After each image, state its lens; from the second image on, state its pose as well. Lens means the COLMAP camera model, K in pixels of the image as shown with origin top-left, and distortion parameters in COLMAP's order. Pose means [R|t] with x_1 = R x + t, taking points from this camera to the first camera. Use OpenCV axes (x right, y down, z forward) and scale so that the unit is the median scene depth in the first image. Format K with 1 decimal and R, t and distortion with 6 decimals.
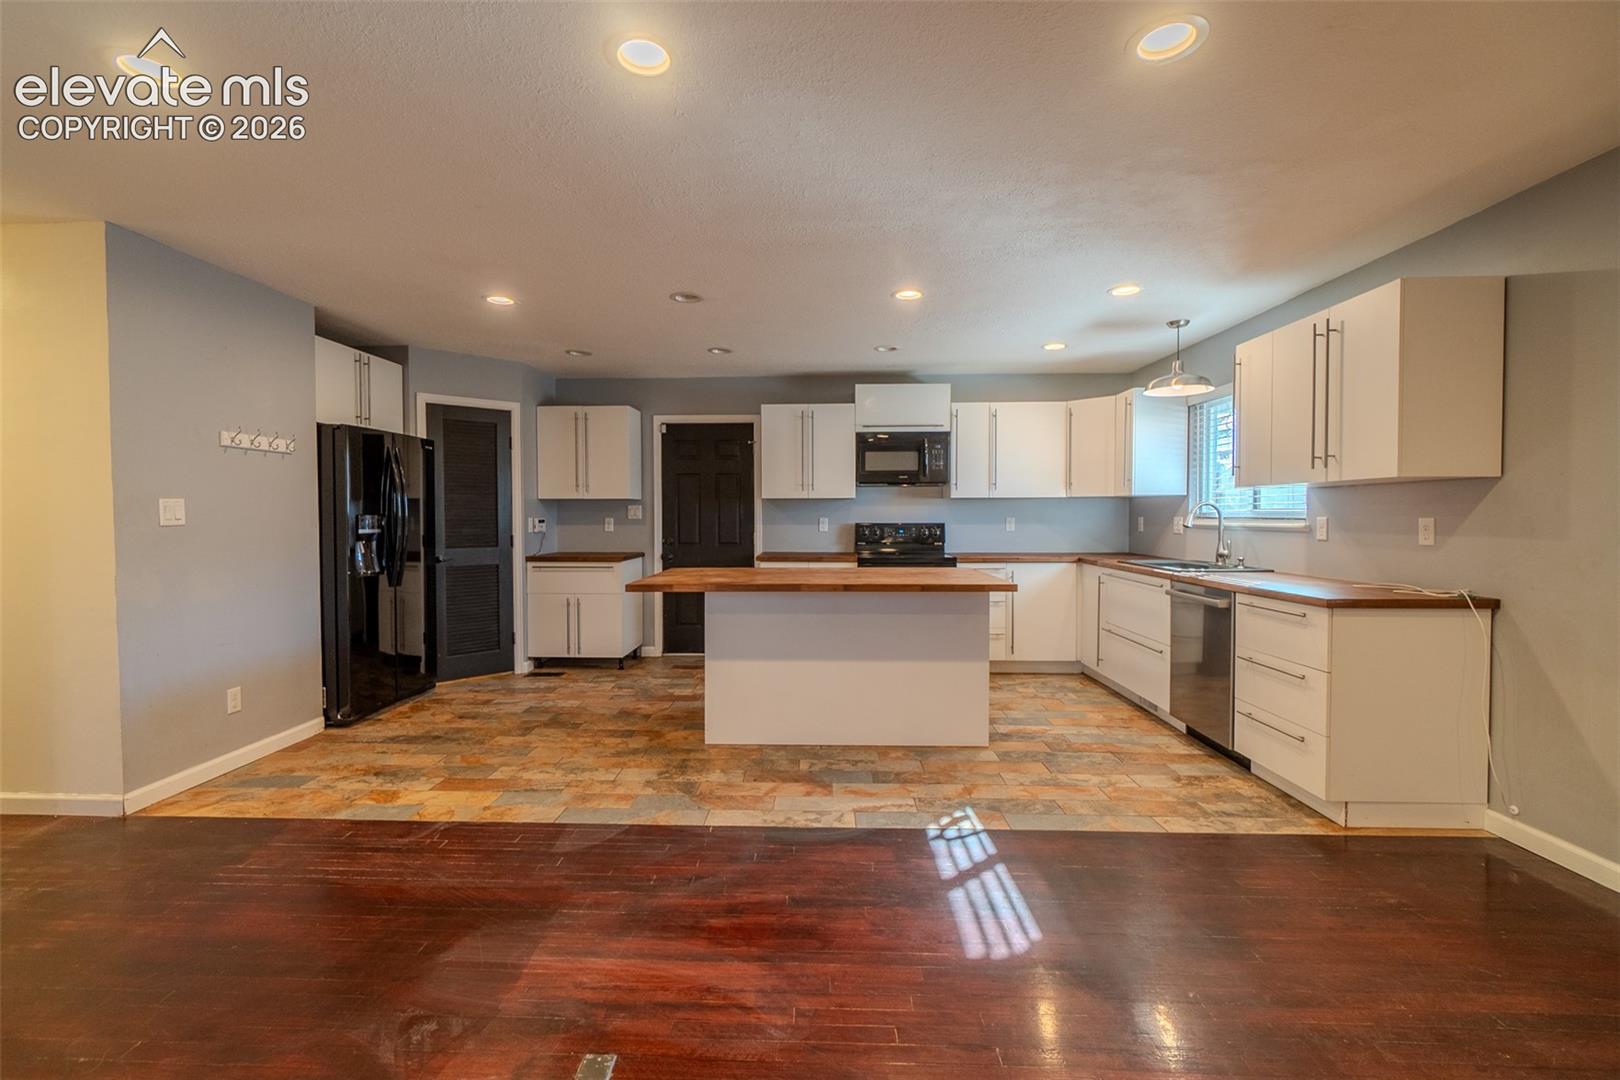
lens RADIAL K [[693.4, 0, 783.5], [0, 693.4, 527.7], [0, 0, 1]] dist [0.000017, 0.001530]
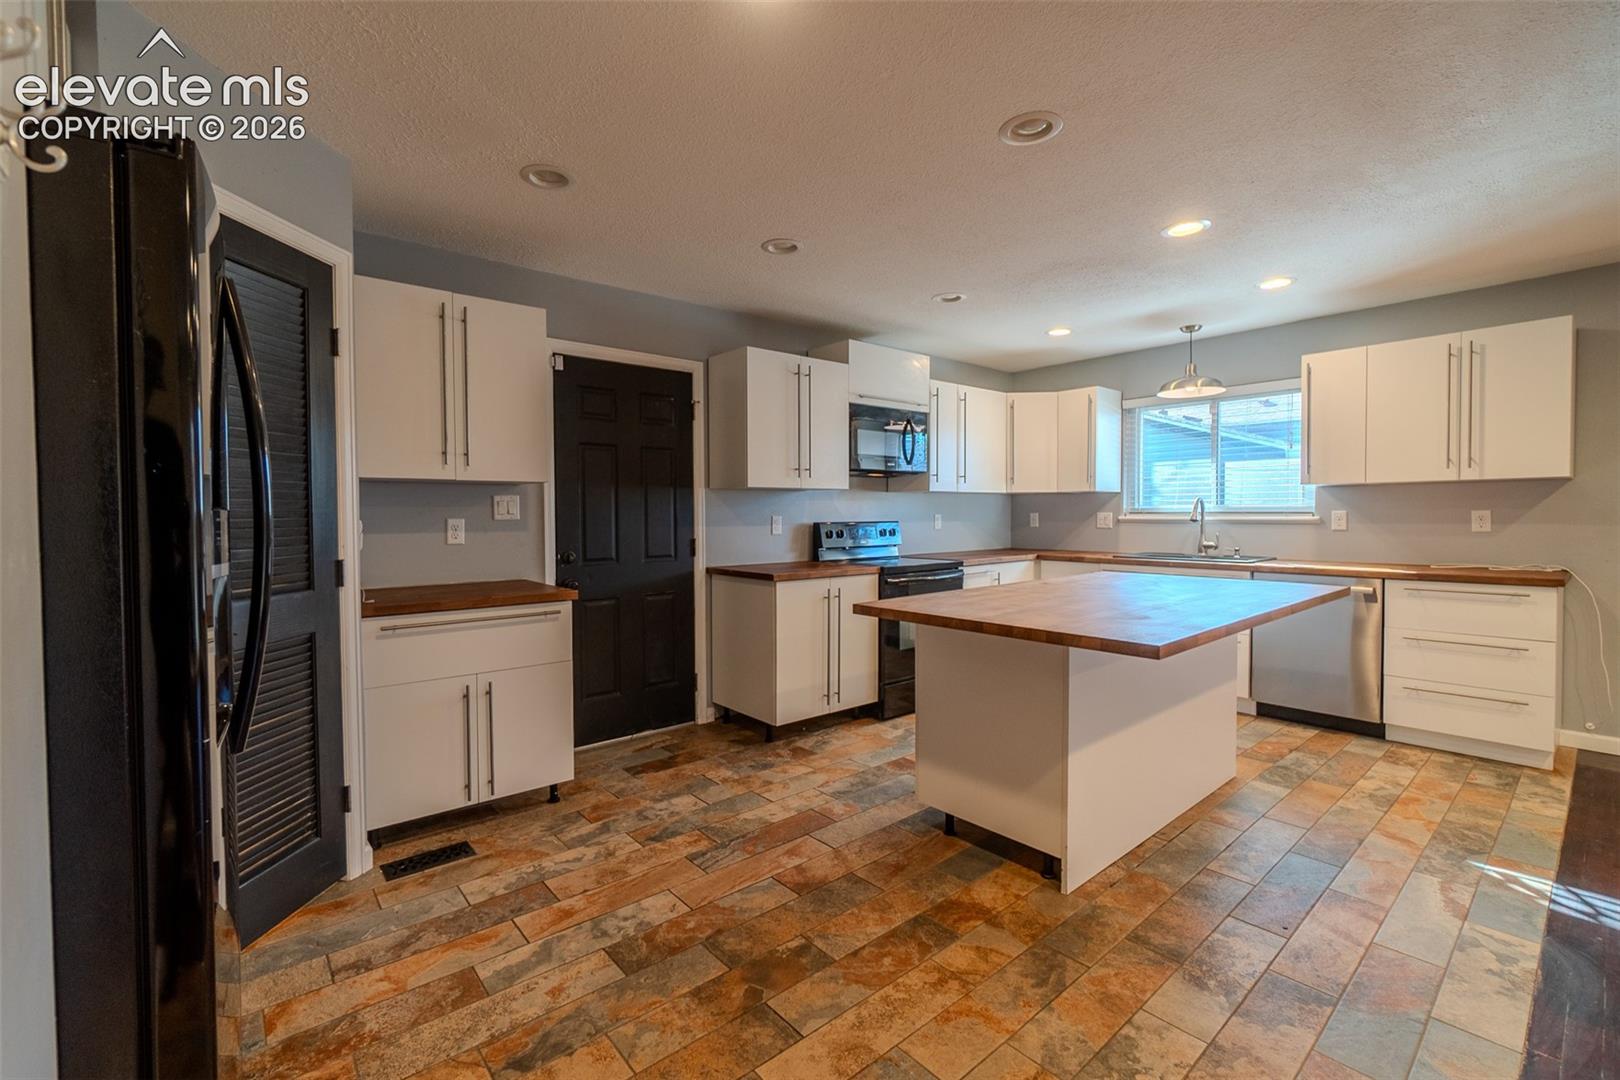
lens RADIAL K [[693.4, 0, 806.5], [0, 693.4, 529.3], [0, 0, 1]] dist [0.000017, 0.001530]
pose [[0.739293, -0.019625, 0.673098, -0.591390], [0.017244, 0.999799, 0.010211, -0.009893], [-0.673163, 0.004058, 0.739483, 0.623908]]
